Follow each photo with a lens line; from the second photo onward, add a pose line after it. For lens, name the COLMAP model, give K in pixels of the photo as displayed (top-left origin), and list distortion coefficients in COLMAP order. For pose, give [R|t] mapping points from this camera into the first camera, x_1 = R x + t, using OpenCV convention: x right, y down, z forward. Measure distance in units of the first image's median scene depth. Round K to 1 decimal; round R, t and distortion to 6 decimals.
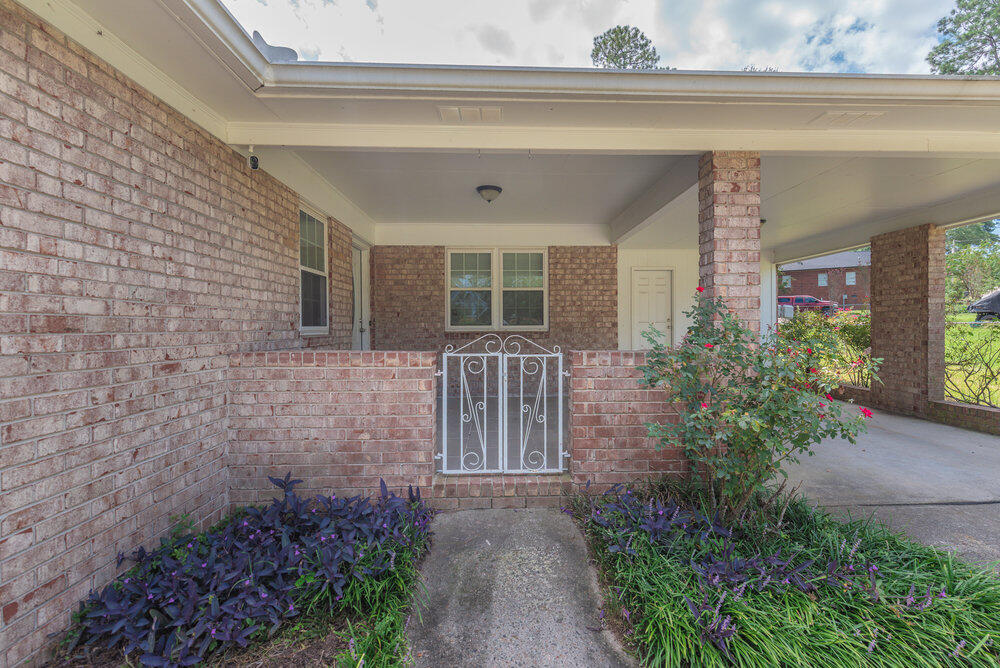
lens RADIAL K [[435.7, 0, 514.6], [0, 435.7, 326.3], [0, 0, 1]] dist [-0.001093, -0.000555]
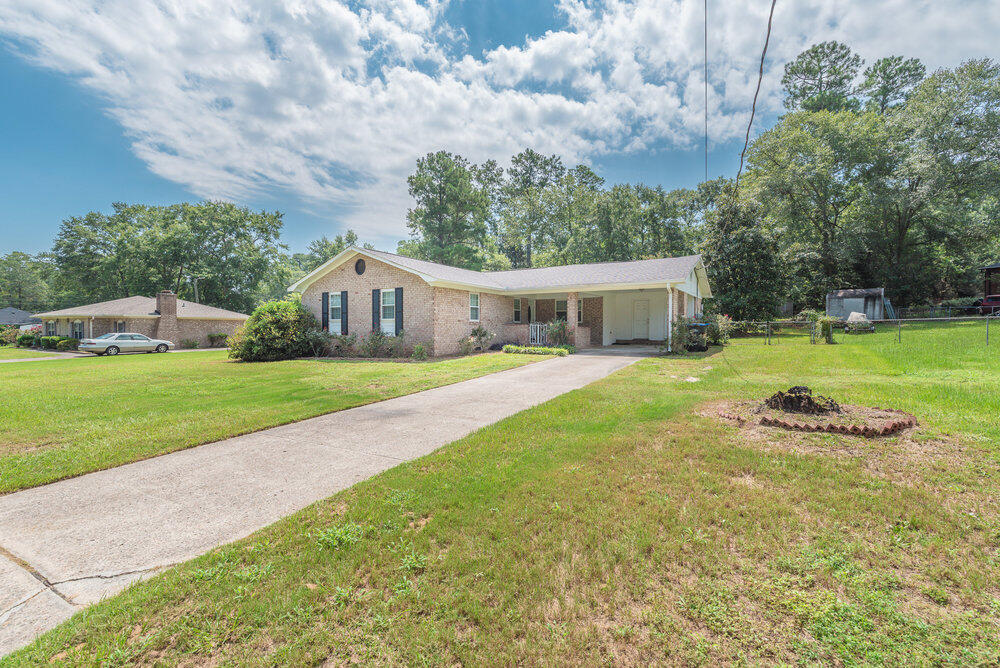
lens RADIAL K [[429.7, 0, 501.7], [0, 429.7, 324.8], [0, 0, 1]] dist [0.002080, 0.000045]
pose [[0.826949, 0.003577, -0.562266, 1.964810], [-0.007674, 0.999958, -0.004925, 0.061369], [0.562225, 0.008388, 0.826942, -2.880779]]
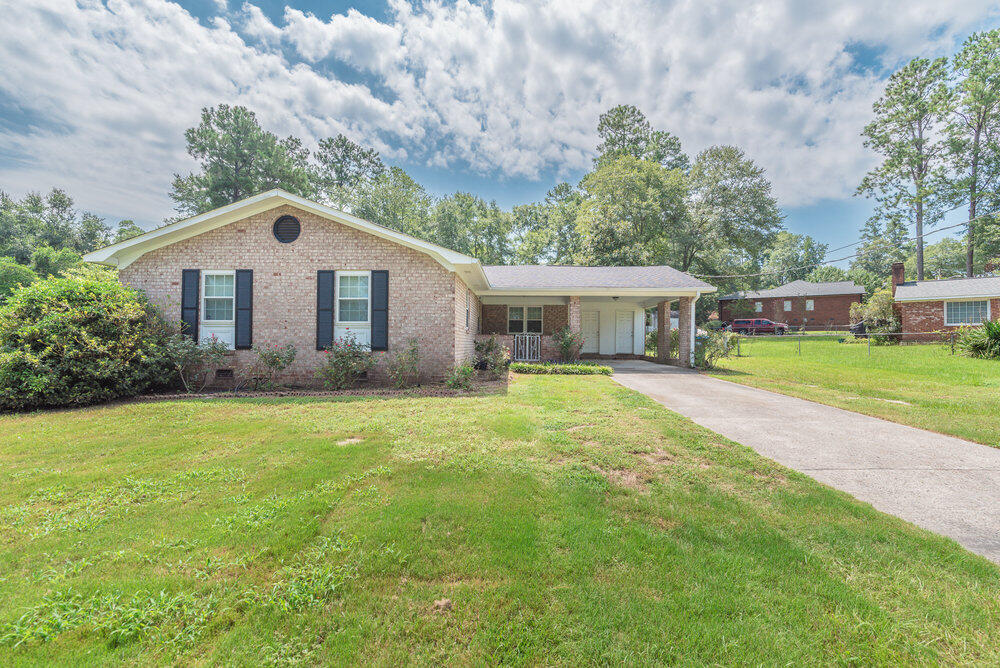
lens RADIAL K [[430.6, 0, 507.6], [0, 430.6, 331.0], [0, 0, 1]] dist [0.005159, 0.001084]
pose [[0.997455, 0.012935, -0.070117, 0.060757], [-0.014937, 0.999494, -0.028096, 0.096131], [0.069718, 0.029072, 0.997143, -2.518244]]
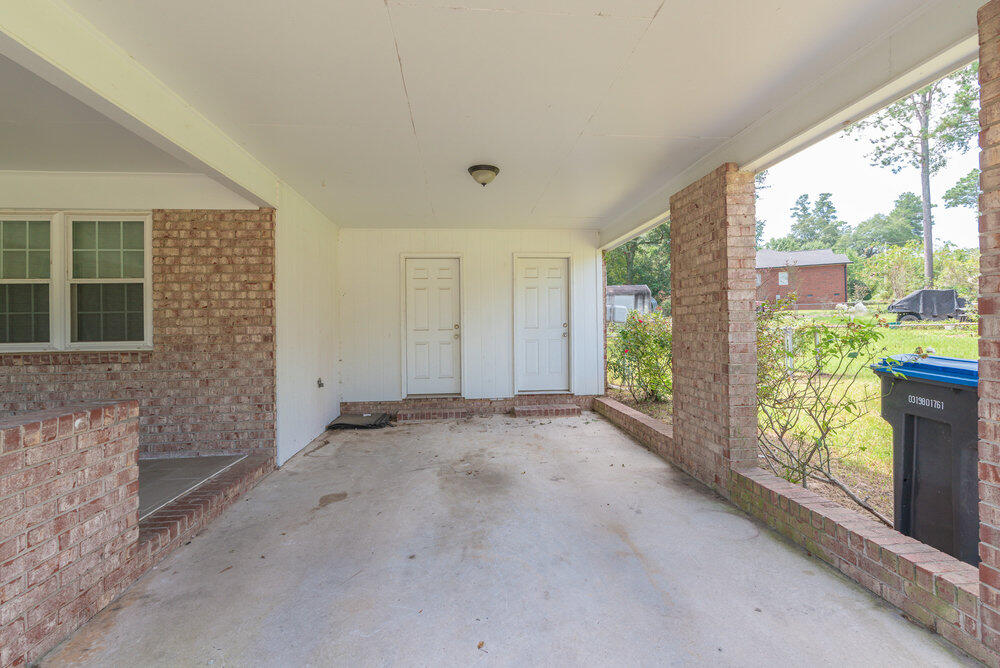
lens RADIAL K [[429.7, 0, 501.7], [0, 429.7, 324.8], [0, 0, 1]] dist [0.002080, 0.000045]
pose [[0.998570, -0.007699, 0.052907, 0.729554], [0.008108, 0.999939, -0.007511, -0.021855], [-0.052846, 0.007929, 0.998571, 0.523941]]
